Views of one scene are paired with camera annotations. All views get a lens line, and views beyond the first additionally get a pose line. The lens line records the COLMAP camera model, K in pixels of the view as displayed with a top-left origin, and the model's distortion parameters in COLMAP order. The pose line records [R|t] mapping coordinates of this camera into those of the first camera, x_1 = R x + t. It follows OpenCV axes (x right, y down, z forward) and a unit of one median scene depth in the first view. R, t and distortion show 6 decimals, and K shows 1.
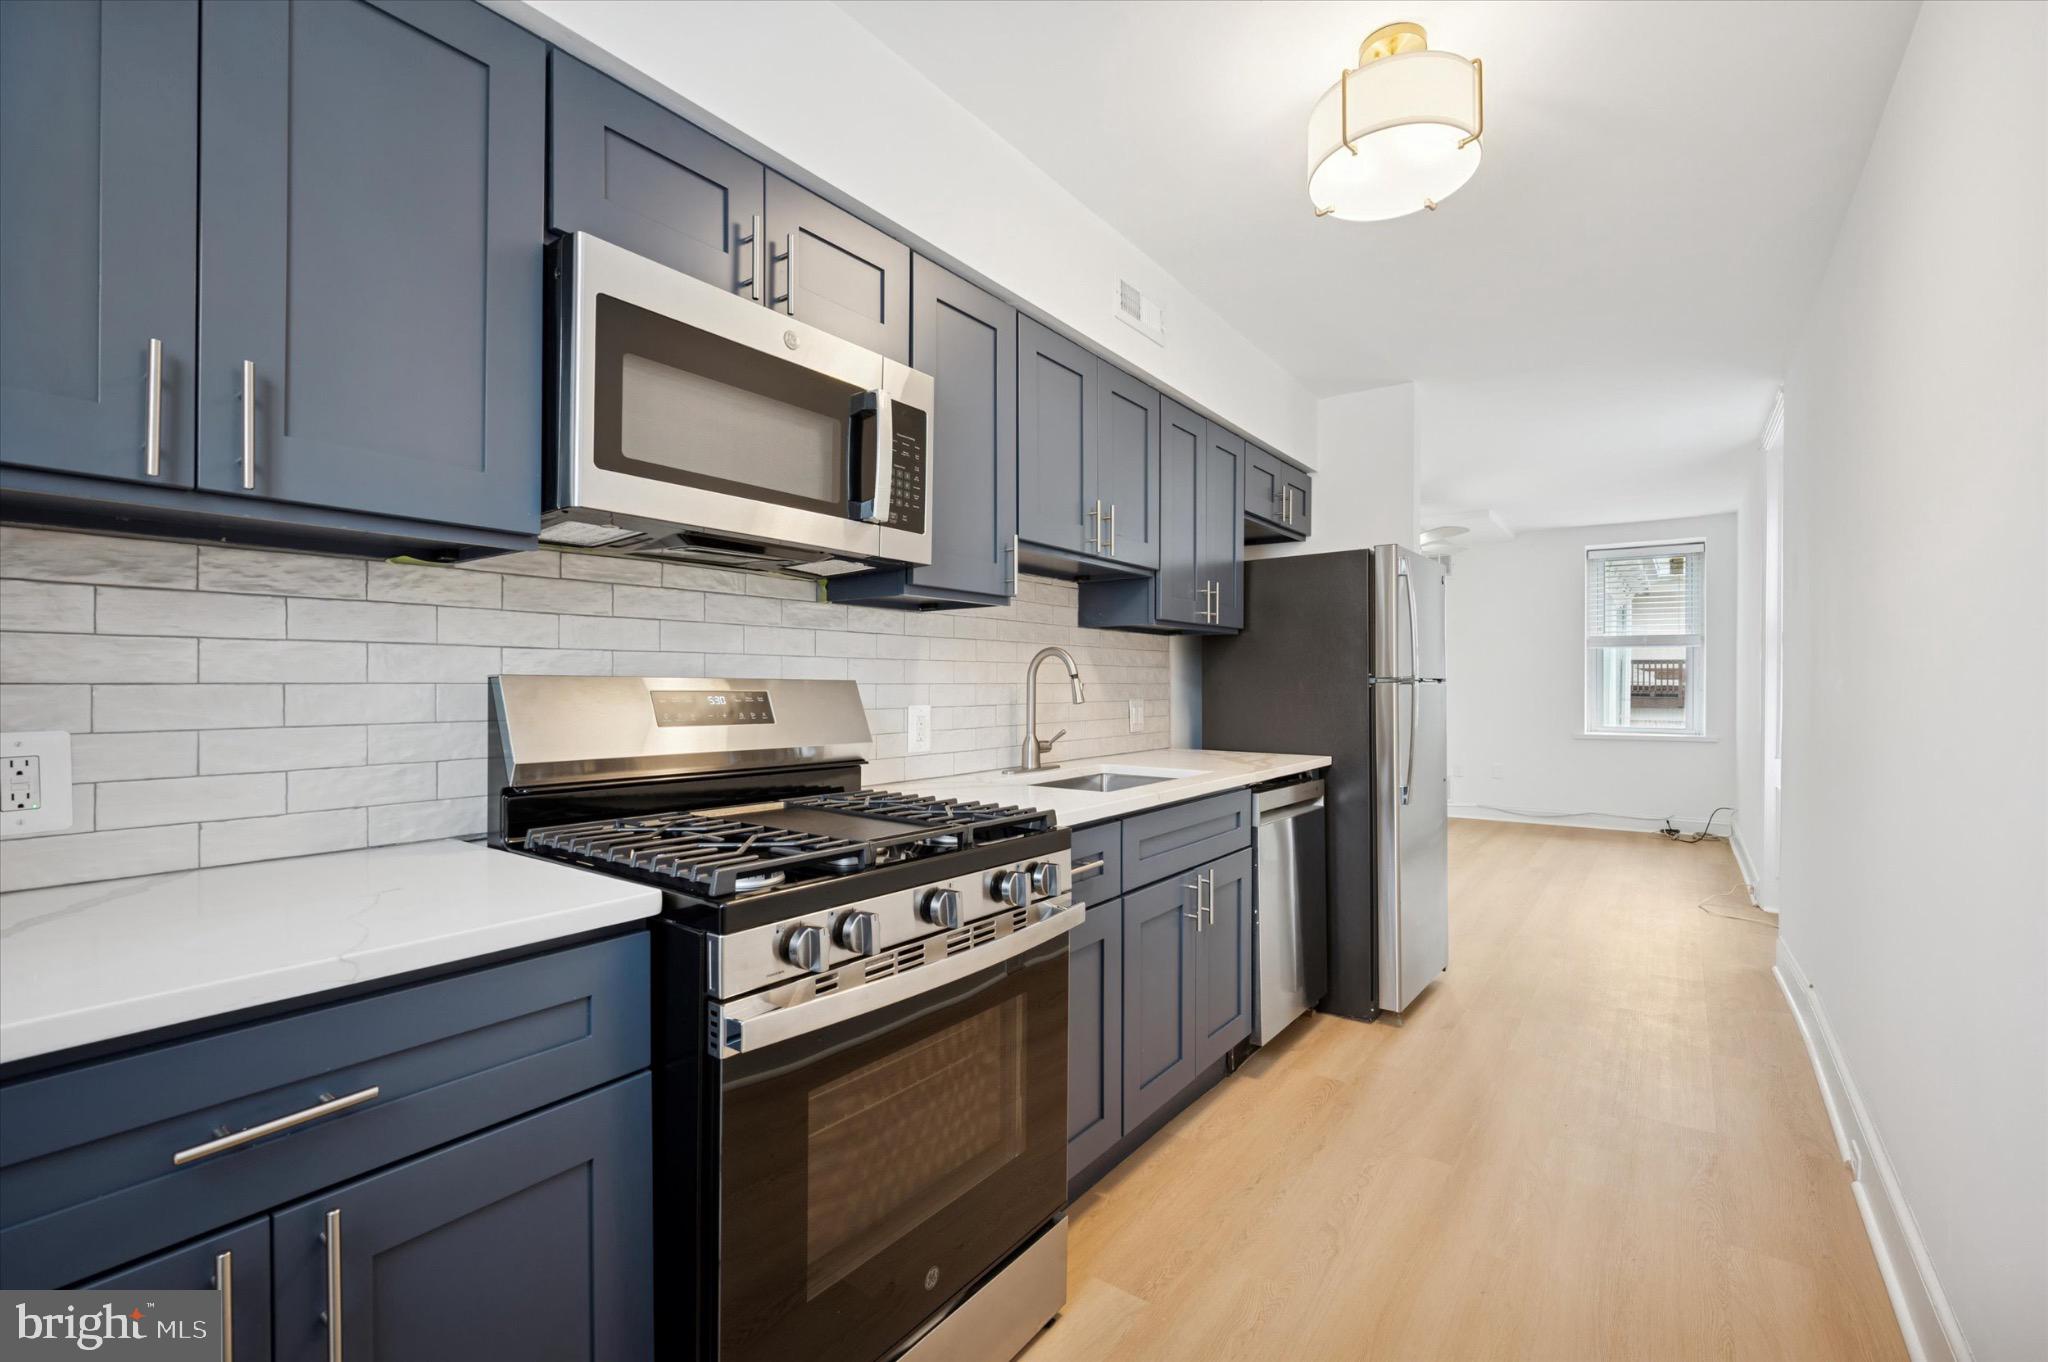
lens RADIAL K [[863.2, 0, 1024.0], [0, 863.2, 681.0], [0, 0, 1]] dist [0.000893, 0.000059]
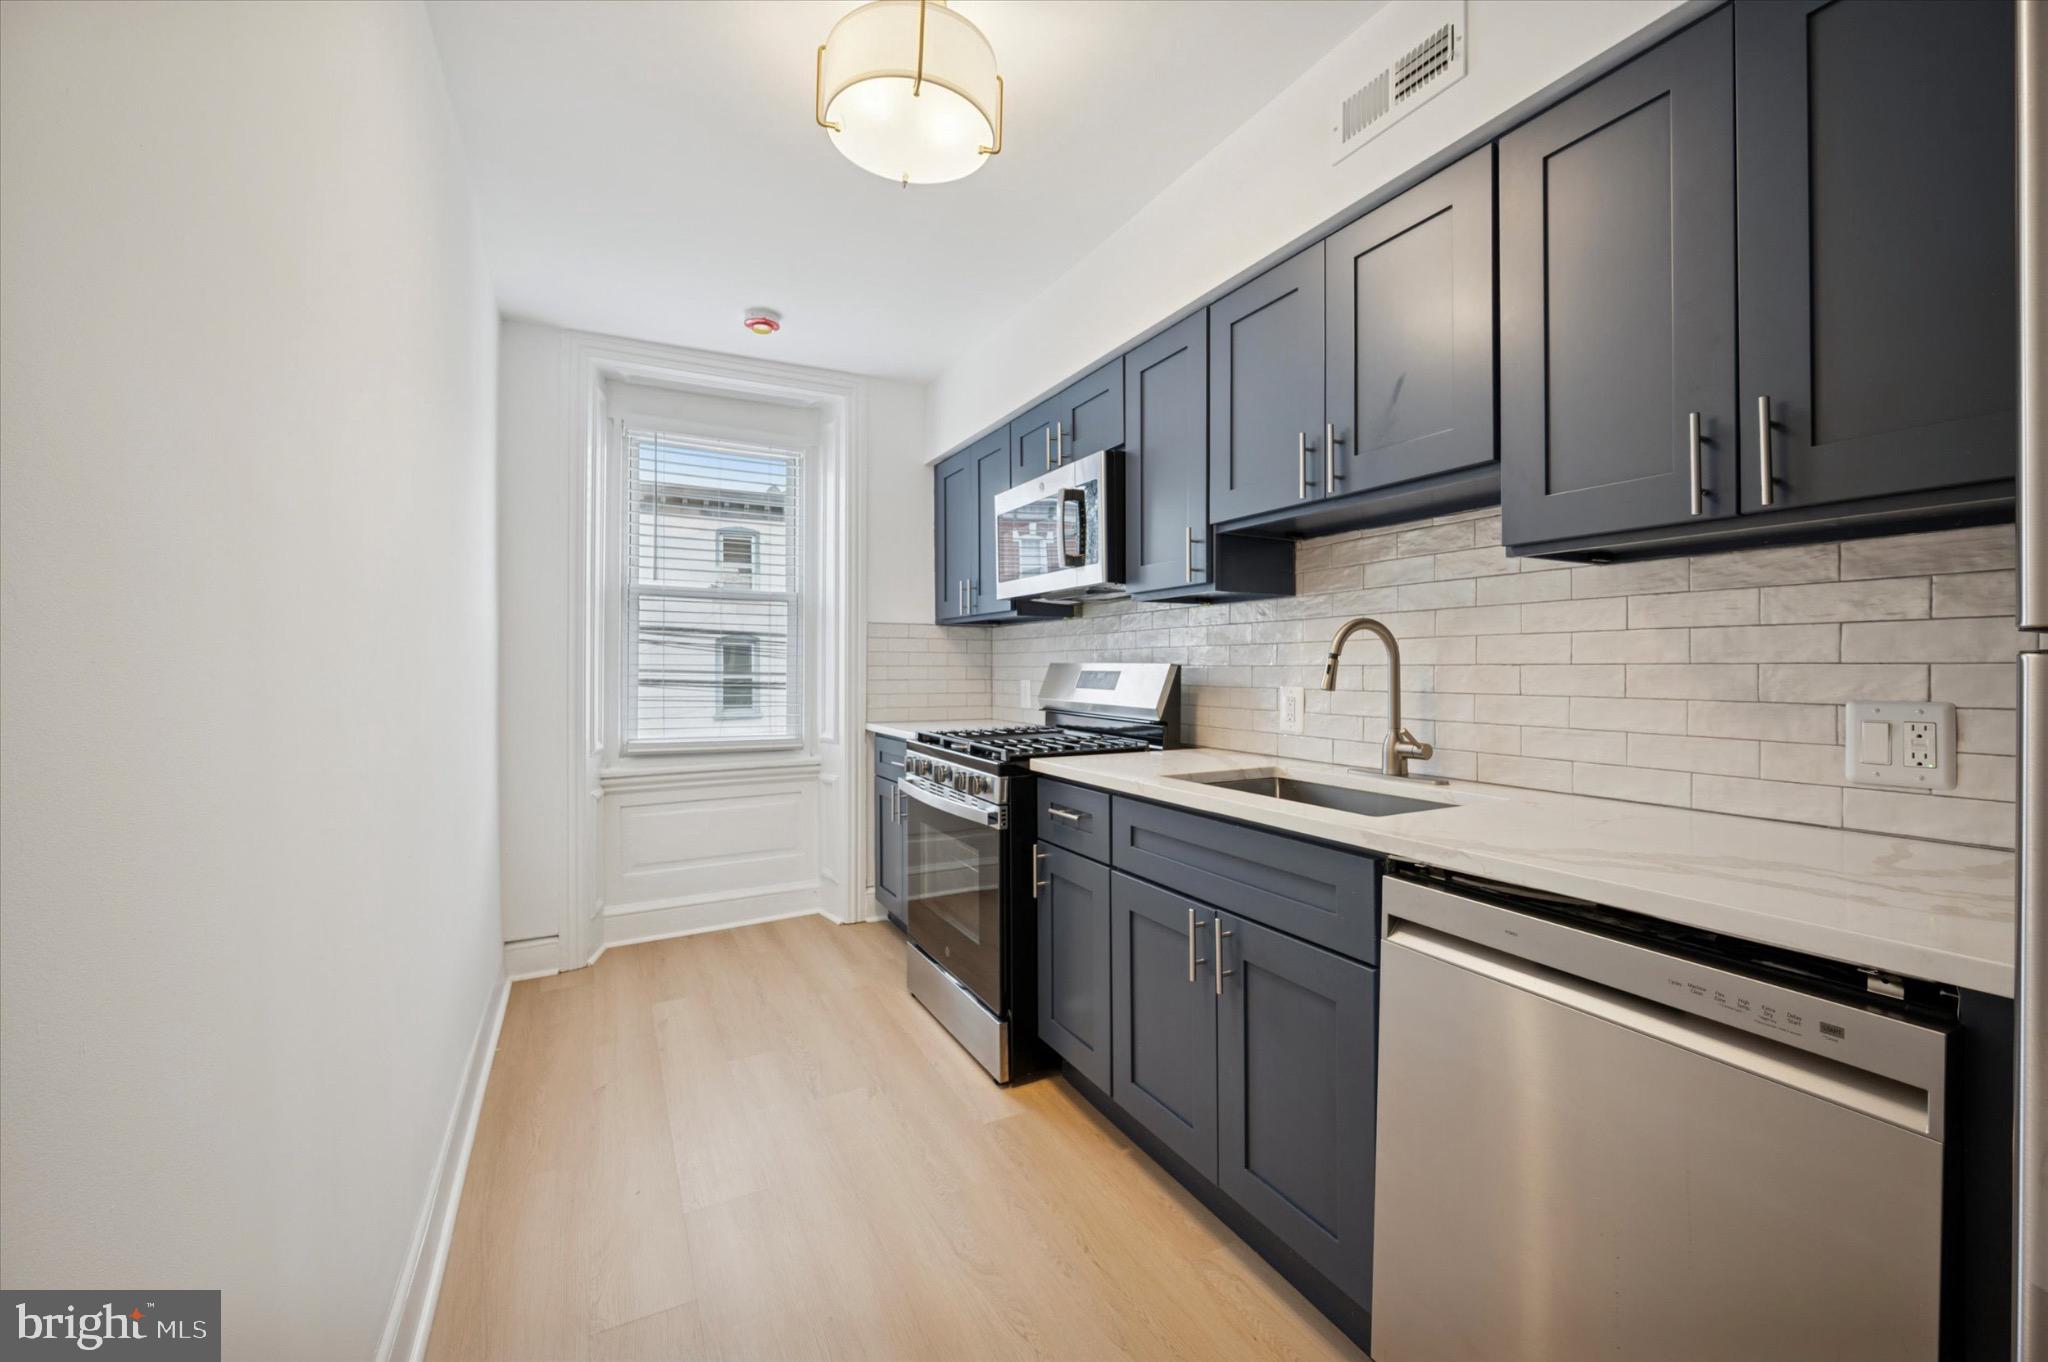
lens RADIAL K [[784.5, 0, 1029.5], [0, 784.5, 658.4], [0, 0, 1]] dist [-0.000277, -0.000006]
pose [[-0.404043, -0.013140, -0.914646, 0.911158], [0.003643, 0.999866, -0.015973, 0.008533], [0.914733, -0.009785, -0.403941, 1.146499]]
